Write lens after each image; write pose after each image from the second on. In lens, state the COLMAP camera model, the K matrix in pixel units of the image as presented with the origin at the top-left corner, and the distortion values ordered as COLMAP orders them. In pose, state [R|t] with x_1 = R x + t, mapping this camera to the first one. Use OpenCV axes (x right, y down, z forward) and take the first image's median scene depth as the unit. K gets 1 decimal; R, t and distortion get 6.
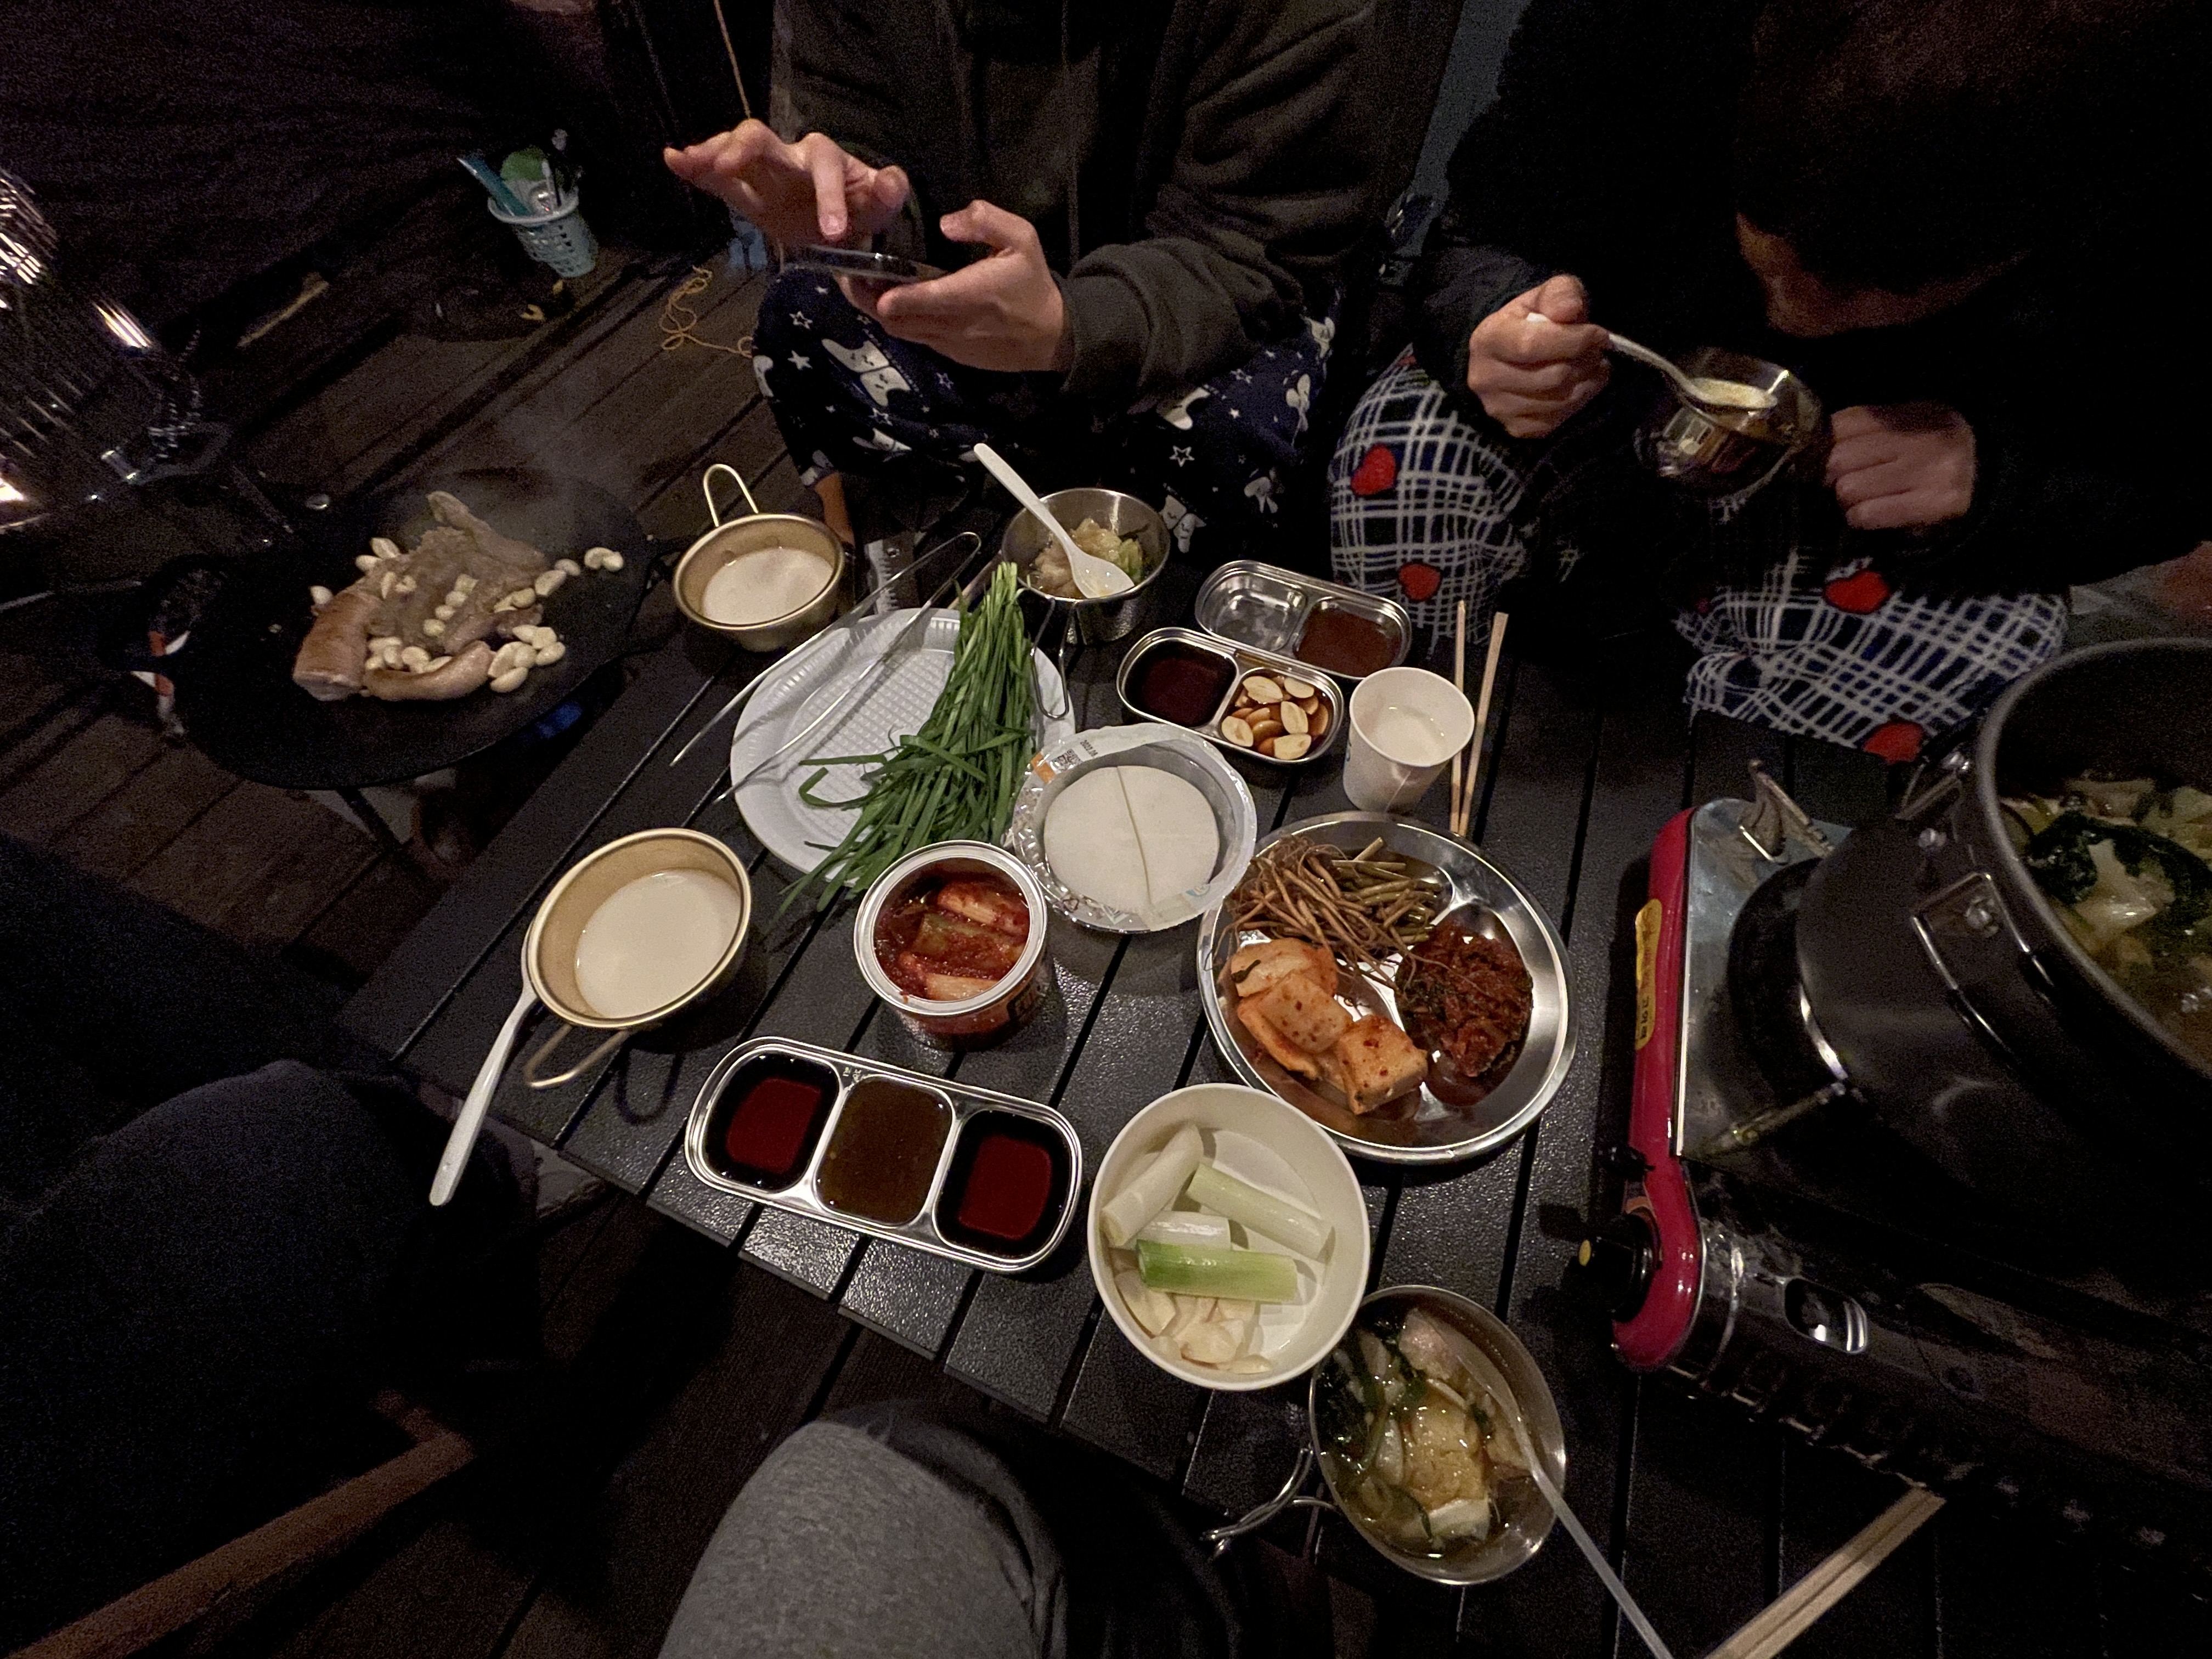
lens RADIAL K [[934.1, 0, 1106.0], [0, 934.1, 829.5], [0, 0, 1]] dist [-0.000866, 0.000100]
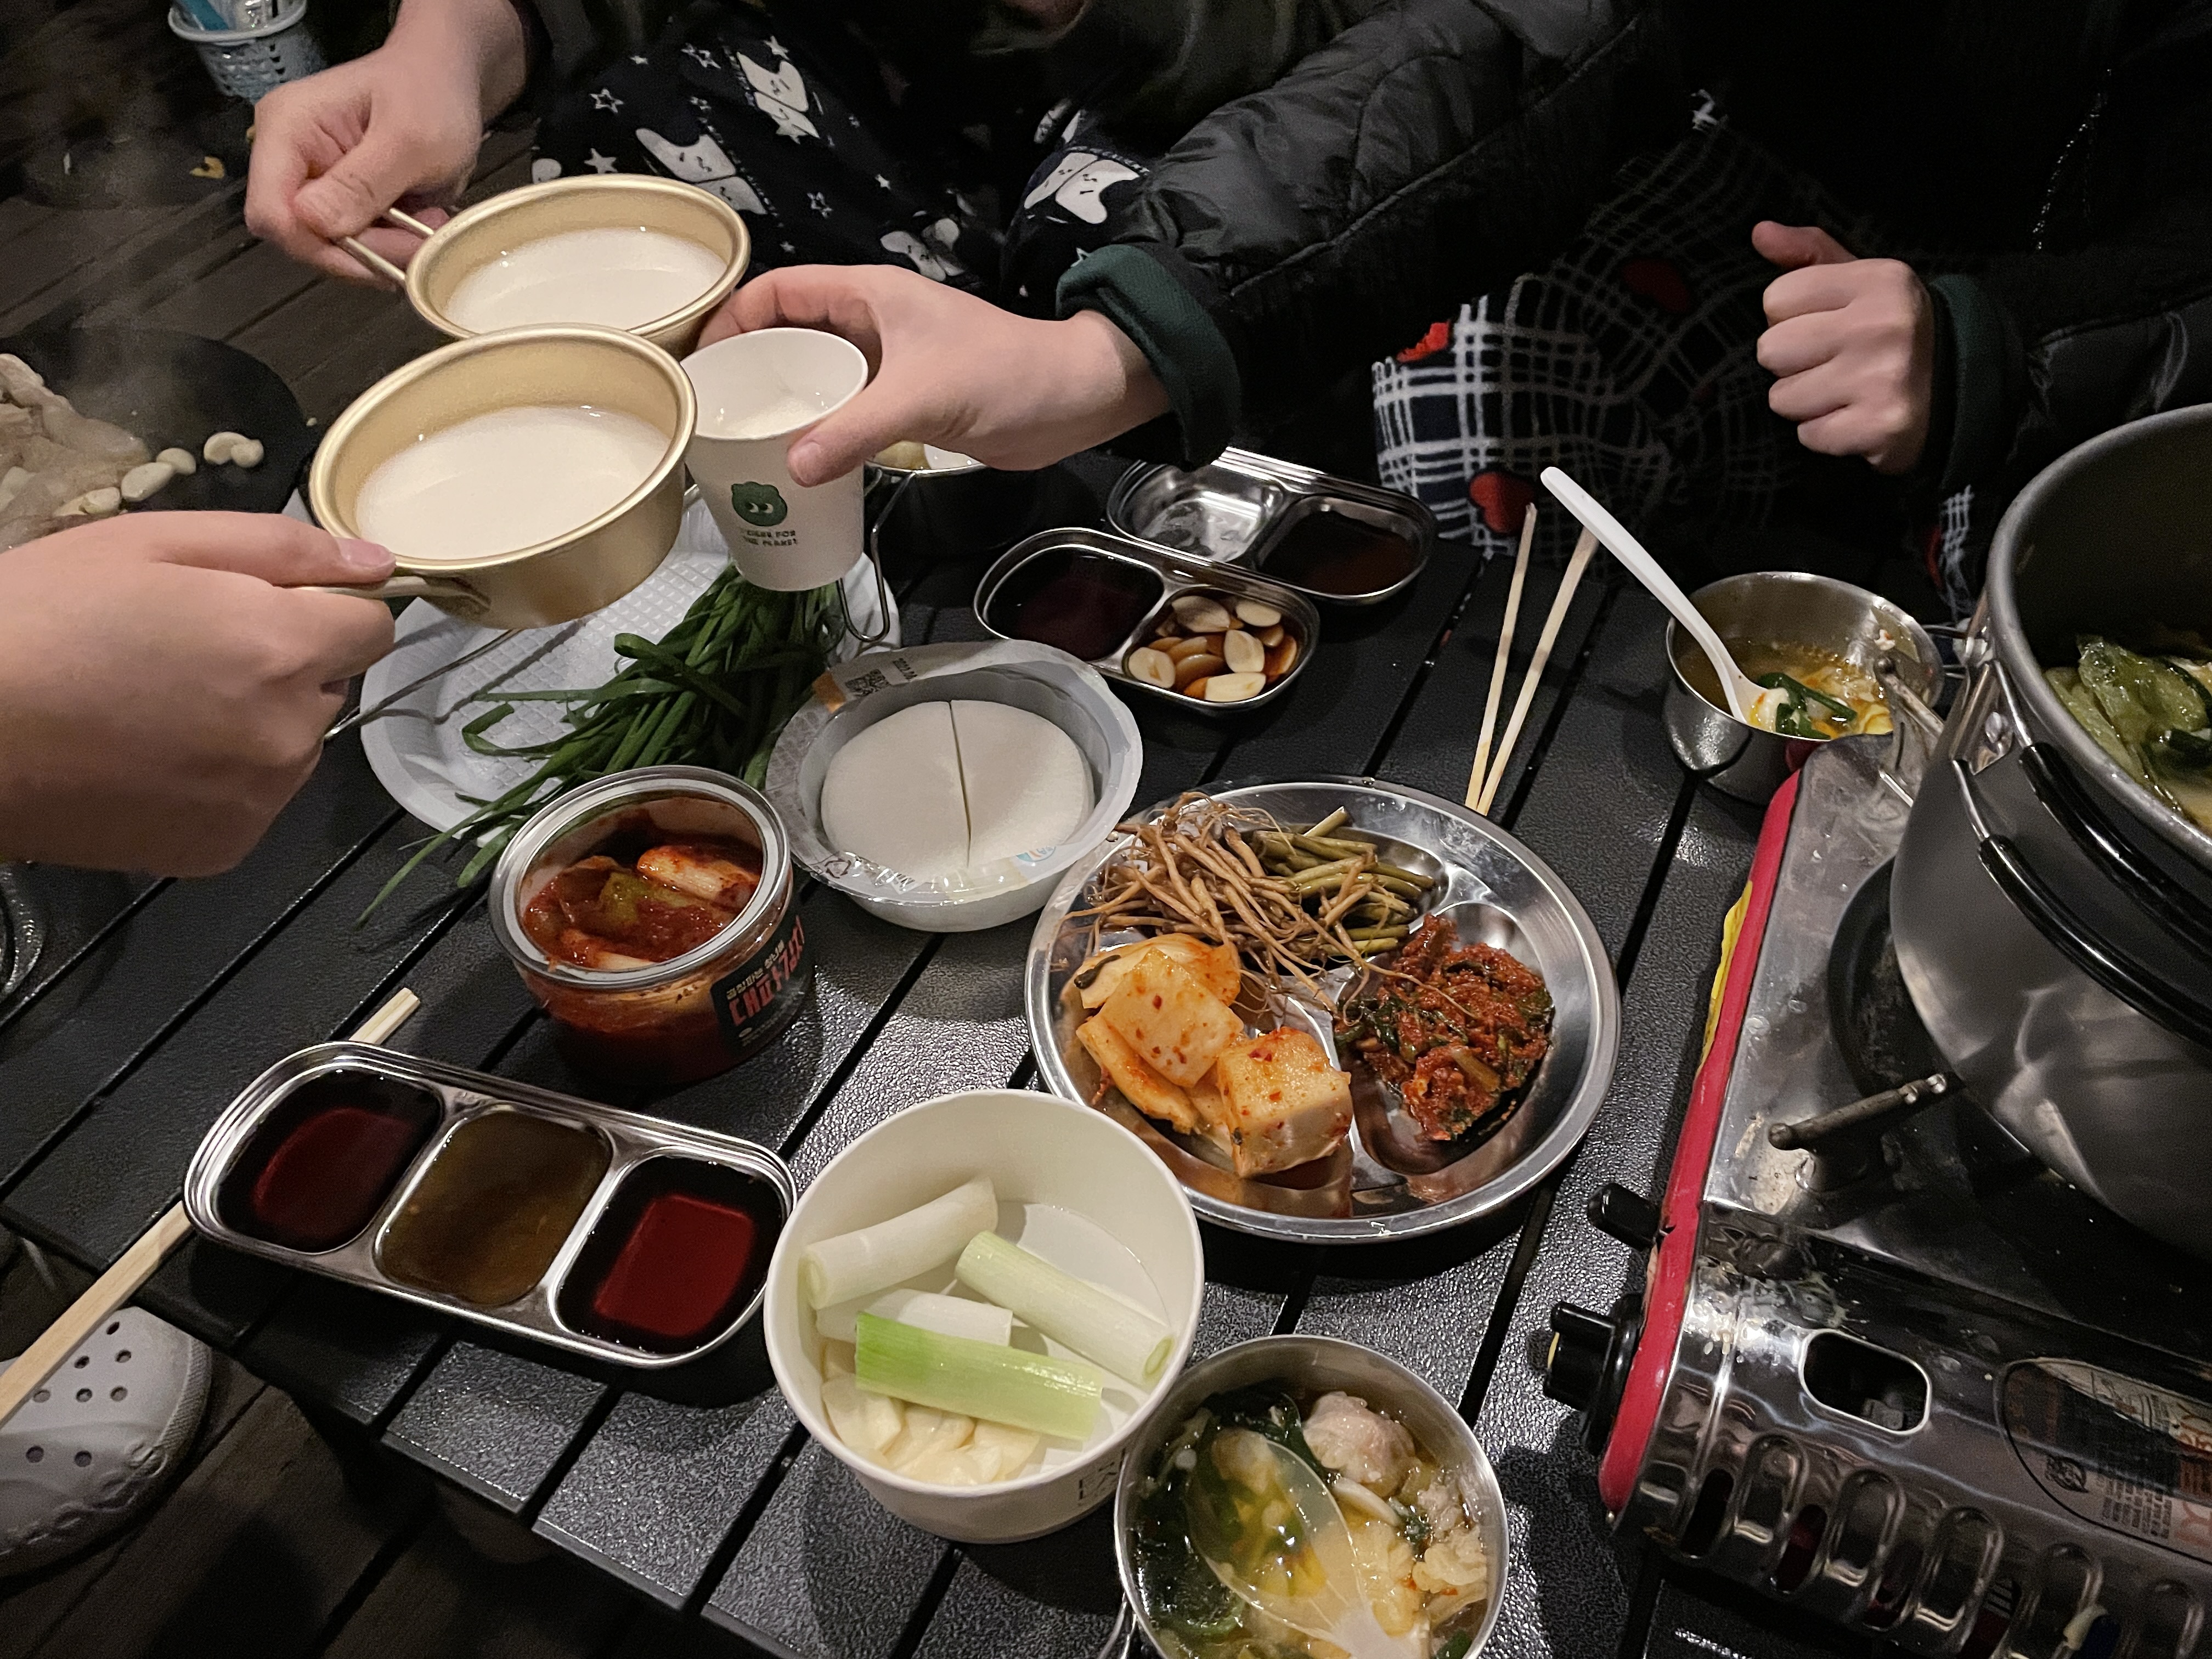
lens RADIAL K [[1707.7, 0, 1106.0], [0, 1707.7, 829.5], [0, 0, 1]] dist [-0.019577, -0.006152]
pose [[0.999051, 0.033777, -0.027488, 0.144497], [-0.037665, 0.987020, -0.156120, 0.185760], [0.021858, 0.157007, 0.987356, -0.130515]]
